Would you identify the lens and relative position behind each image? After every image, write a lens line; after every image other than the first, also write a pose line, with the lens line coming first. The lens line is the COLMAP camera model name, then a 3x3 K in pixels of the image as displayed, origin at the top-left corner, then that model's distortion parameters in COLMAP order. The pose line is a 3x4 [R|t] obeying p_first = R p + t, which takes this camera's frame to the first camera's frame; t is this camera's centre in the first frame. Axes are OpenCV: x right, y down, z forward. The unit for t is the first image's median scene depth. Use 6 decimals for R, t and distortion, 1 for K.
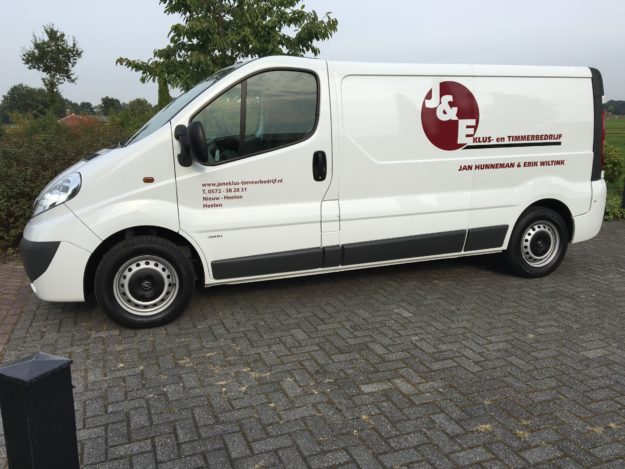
lens RADIAL K [[527.6, 0, 313.6], [0, 527.6, 236.5], [0, 0, 1]] dist [0.062827, -0.077799]
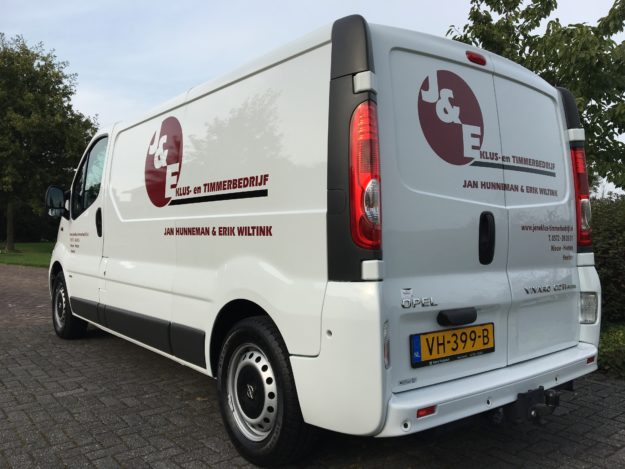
lens RADIAL K [[527.6, 0, 312.1], [0, 527.6, 234.9], [0, 0, 1]] dist [0.062827, -0.077799]
pose [[0.315518, 0.020519, -0.948698, 0.982630], [-0.203306, 0.978012, -0.046462, -0.127310], [0.926885, 0.207535, 0.312752, 0.931050]]
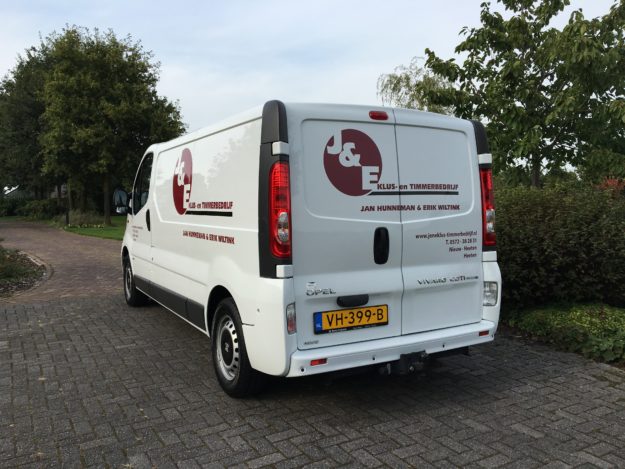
lens RADIAL K [[527.6, 0, 312.3], [0, 527.6, 230.3], [0, 0, 1]] dist [0.062827, -0.077799]
pose [[0.165110, 0.067265, -0.983979, 1.243867], [-0.200189, 0.979190, 0.033346, -0.207722], [0.965745, 0.191476, 0.175140, 1.024805]]
